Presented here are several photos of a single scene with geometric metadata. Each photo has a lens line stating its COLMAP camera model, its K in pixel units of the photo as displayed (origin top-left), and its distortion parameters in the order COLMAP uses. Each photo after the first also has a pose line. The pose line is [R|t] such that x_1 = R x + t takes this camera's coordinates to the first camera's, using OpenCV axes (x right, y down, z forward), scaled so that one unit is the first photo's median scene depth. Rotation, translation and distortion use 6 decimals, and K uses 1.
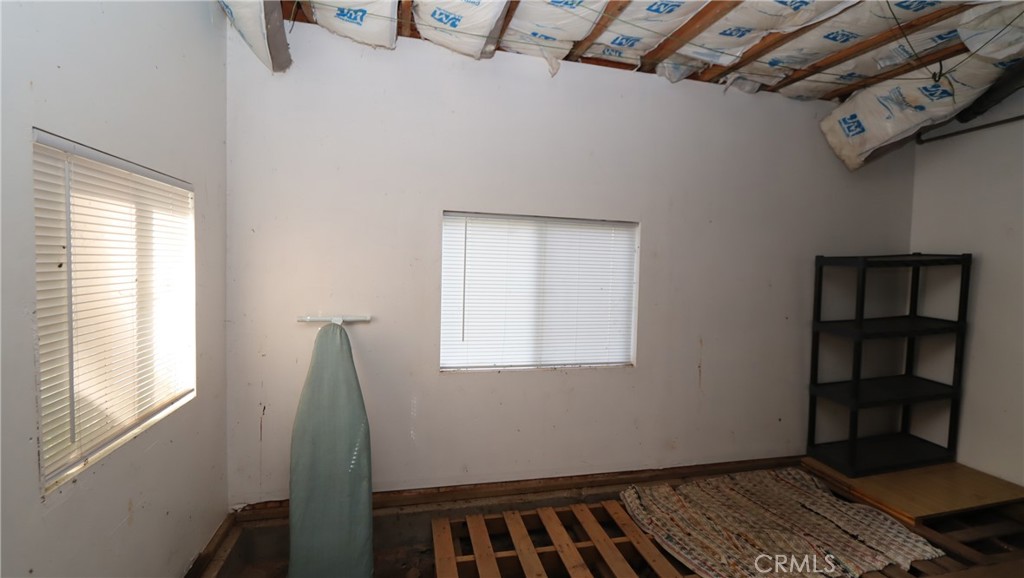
lens RADIAL K [[472.6, 0, 513.6], [0, 472.6, 289.1], [0, 0, 1]] dist [-0.019955, 0.000712]
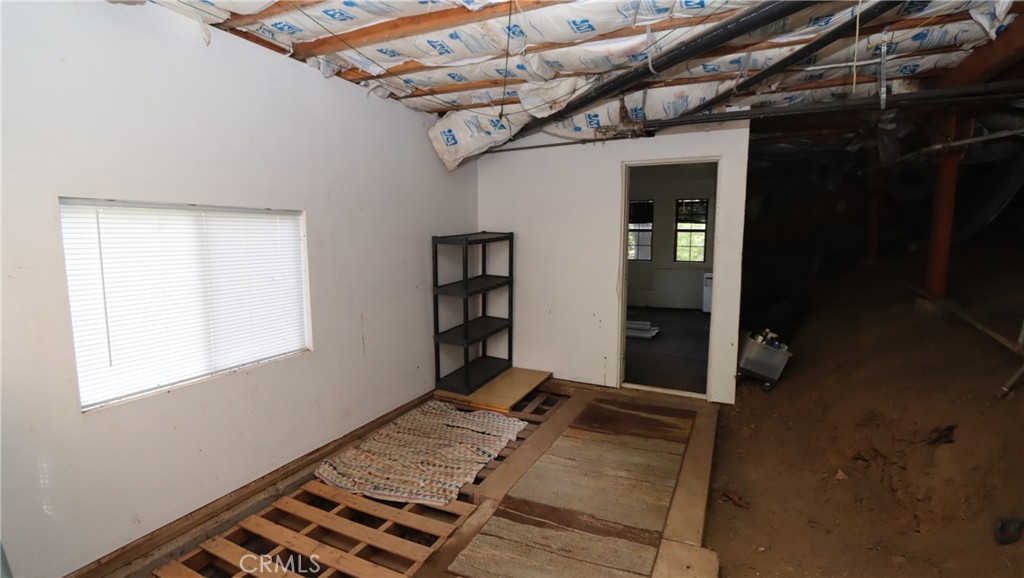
lens RADIAL K [[472.6, 0, 512.9], [0, 472.6, 287.8], [0, 0, 1]] dist [-0.019955, 0.000712]
pose [[0.627771, -0.115781, 0.769739, -0.260244], [0.059267, 0.993115, 0.101044, -0.054717], [-0.776138, -0.017812, 0.630311, 0.006457]]
